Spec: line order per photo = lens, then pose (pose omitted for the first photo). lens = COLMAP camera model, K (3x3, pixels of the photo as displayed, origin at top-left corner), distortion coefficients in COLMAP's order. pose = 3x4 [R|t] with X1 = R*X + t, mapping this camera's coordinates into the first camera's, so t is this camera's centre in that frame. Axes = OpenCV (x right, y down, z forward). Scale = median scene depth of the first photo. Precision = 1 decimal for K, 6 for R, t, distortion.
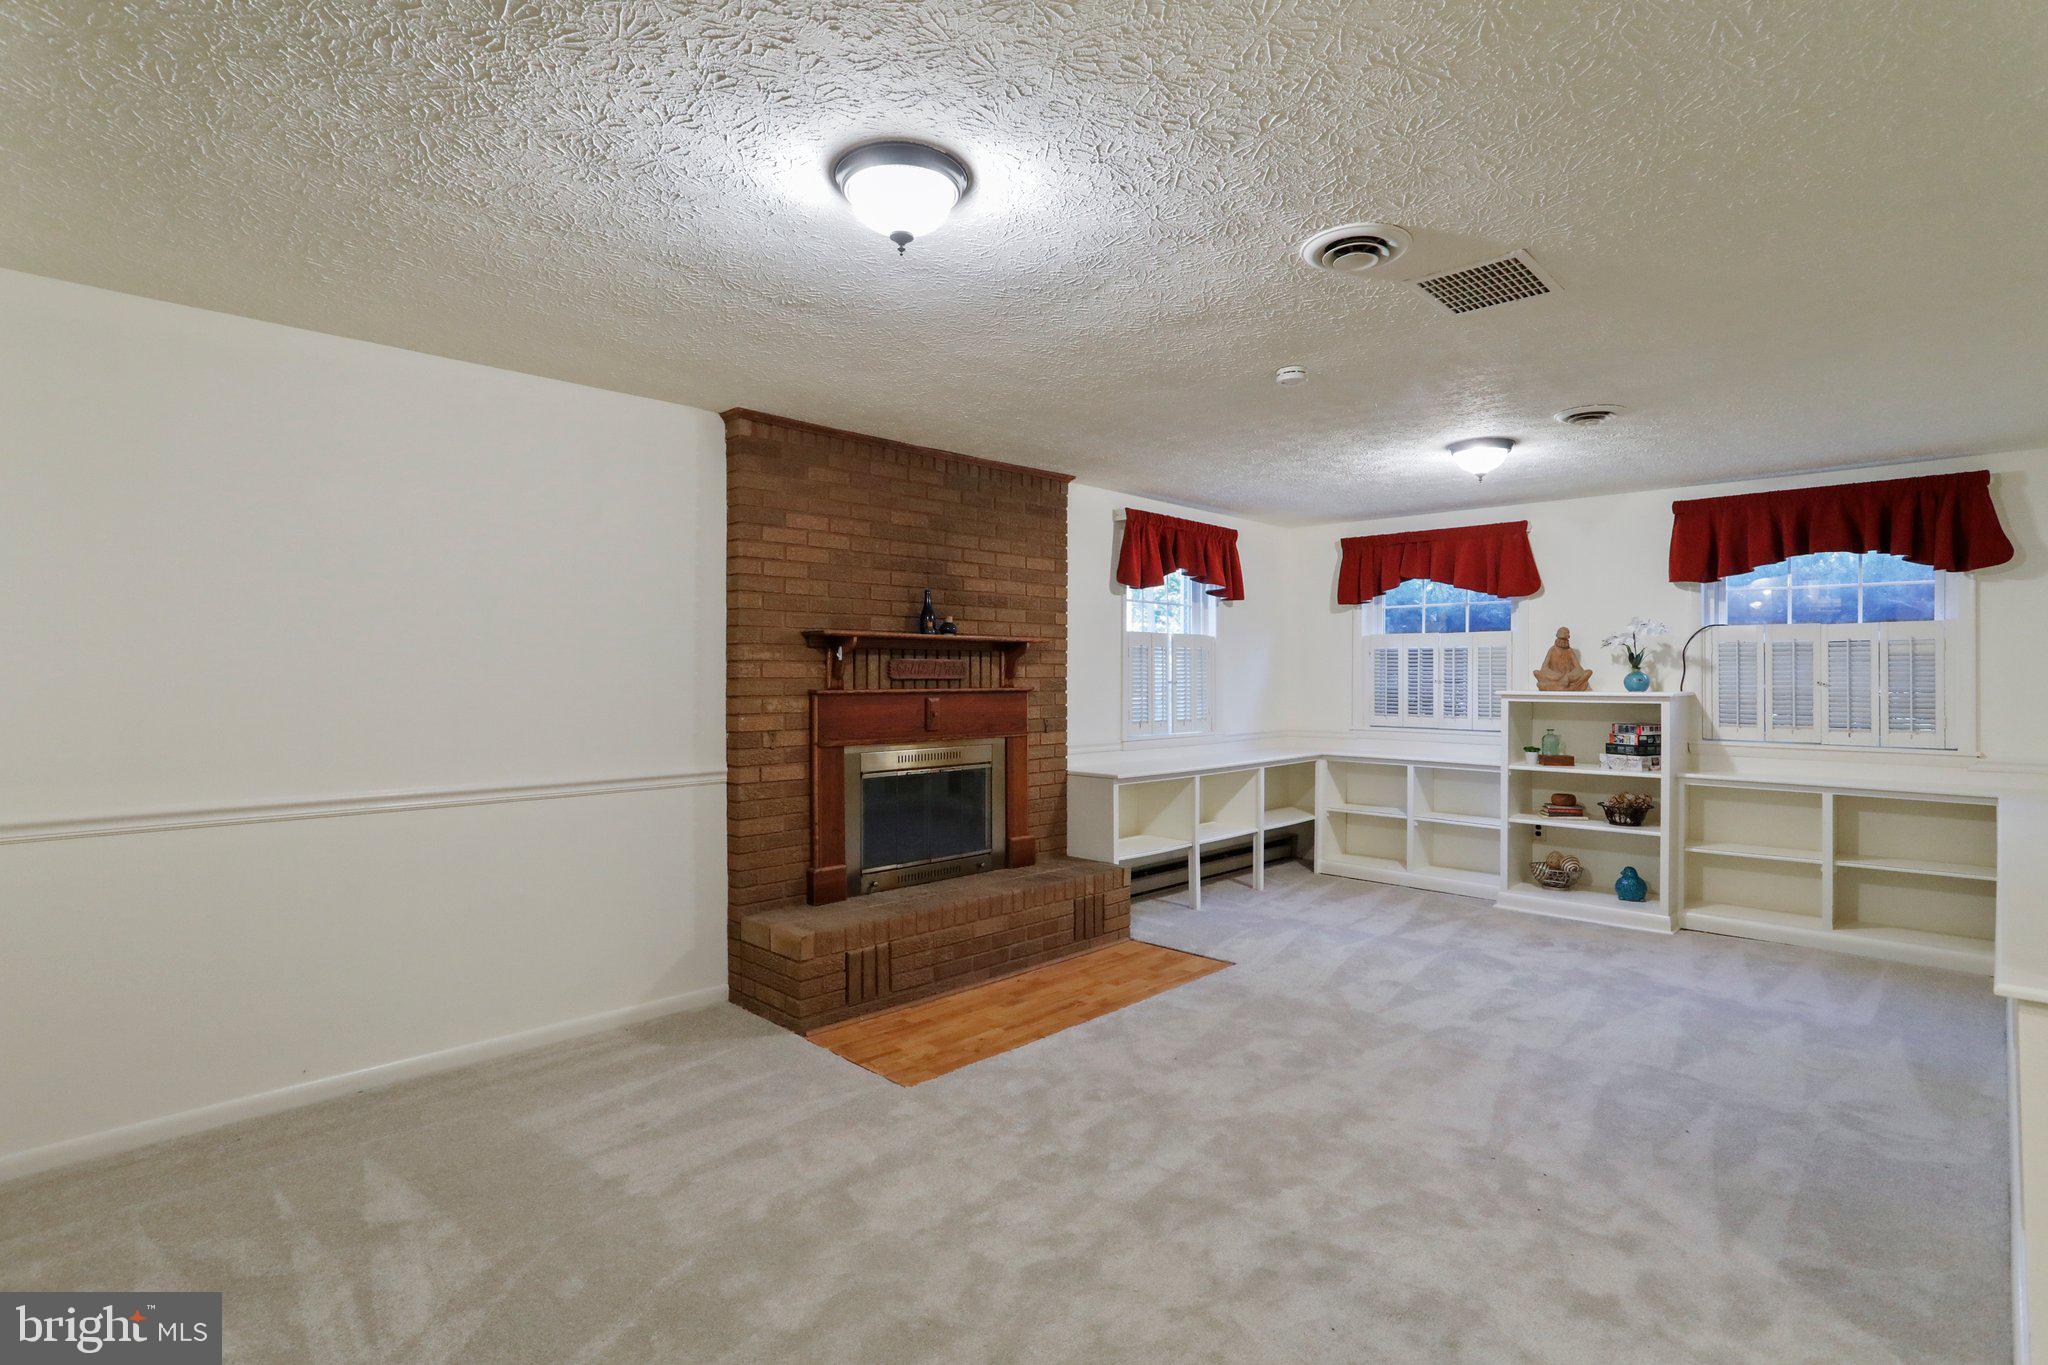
lens RADIAL K [[997.5, 0, 1022.0], [0, 997.5, 672.4], [0, 0, 1]] dist [-0.045525, 0.021290]
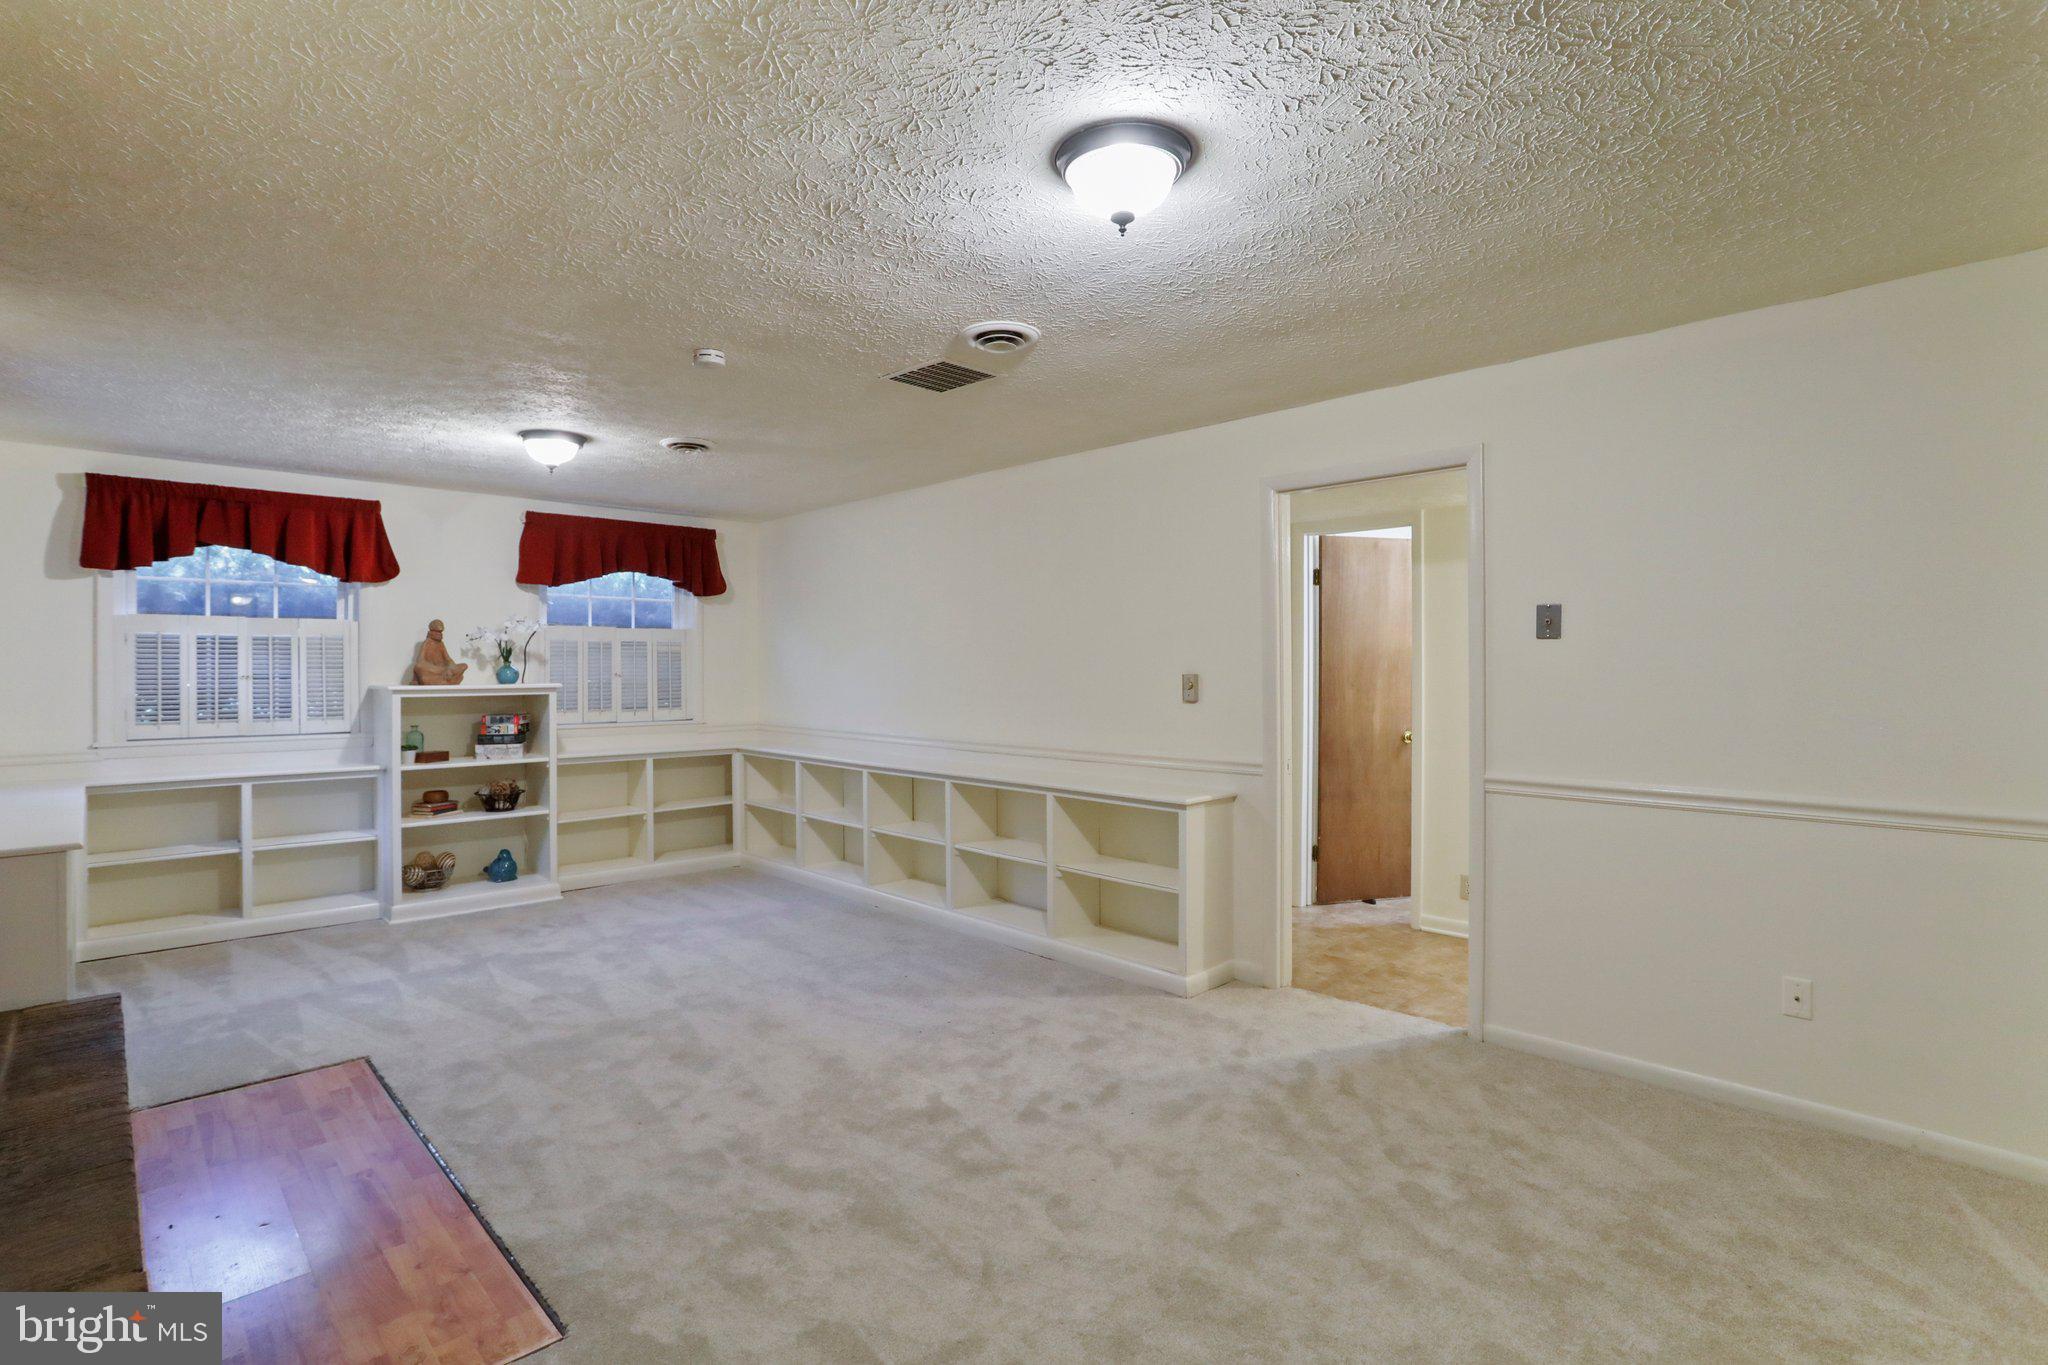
lens RADIAL K [[997.5, 0, 1018.3], [0, 997.5, 680.6], [0, 0, 1]] dist [-0.045525, 0.021290]
pose [[0.021411, -0.015679, 0.999648, -0.486807], [0.001164, 0.999877, 0.015658, -0.000213], [-0.999770, 0.000828, 0.021427, 0.478007]]
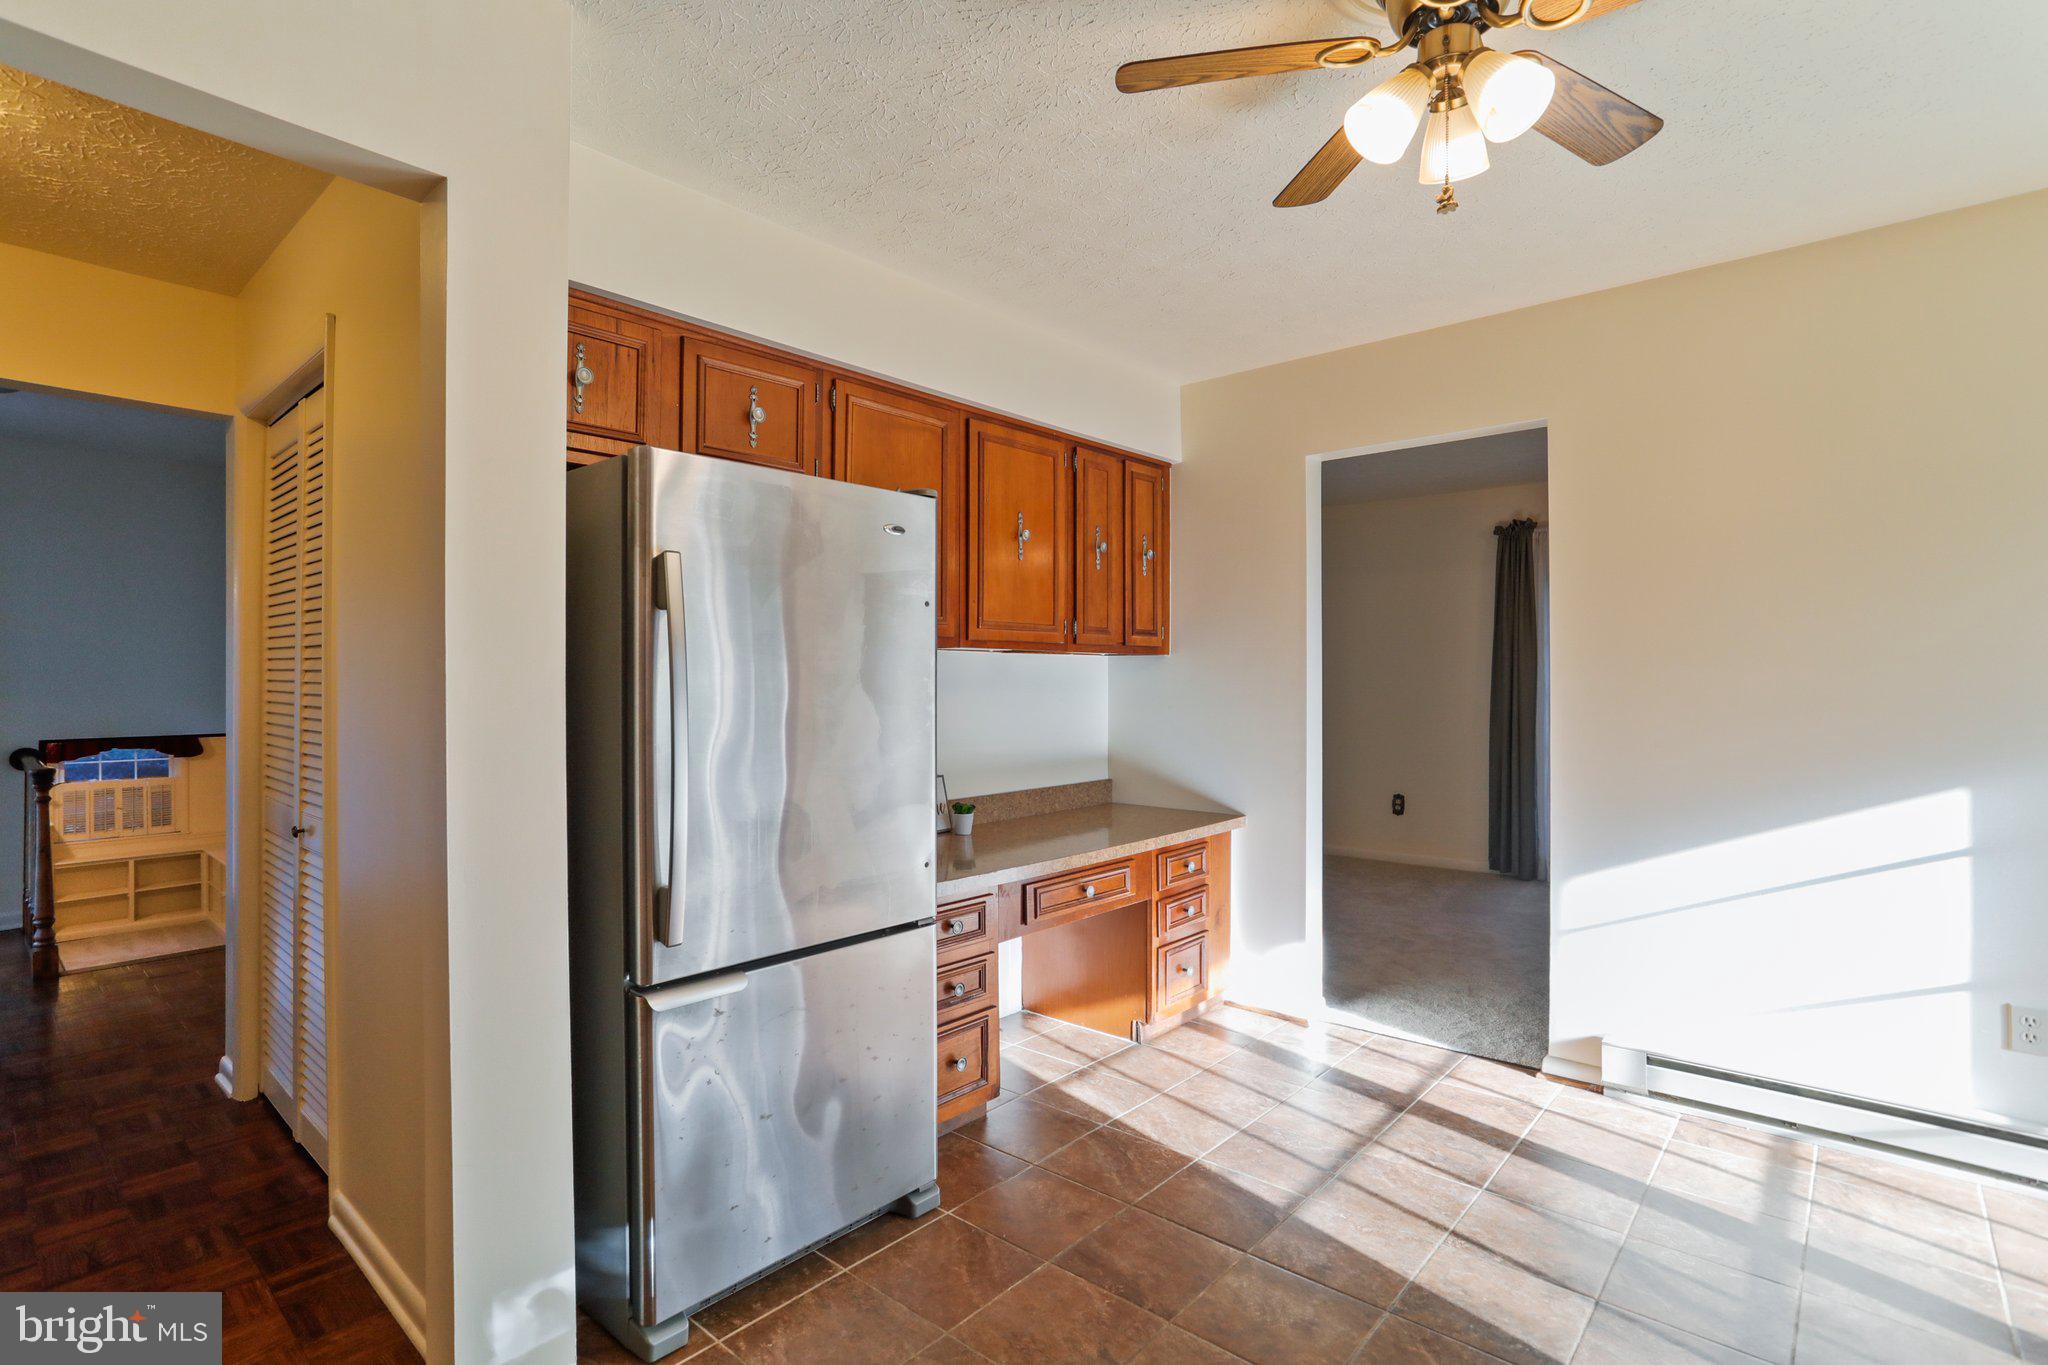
lens RADIAL K [[997.5, 0, 1020.3], [0, 997.5, 670.4], [0, 0, 1]] dist [-0.045525, 0.021290]
pose [[-0.066987, -0.000309, 0.997754, -1.506176], [-0.001867, 0.999998, 0.000184, -0.309565], [-0.997752, -0.001851, -0.066987, -0.856533]]
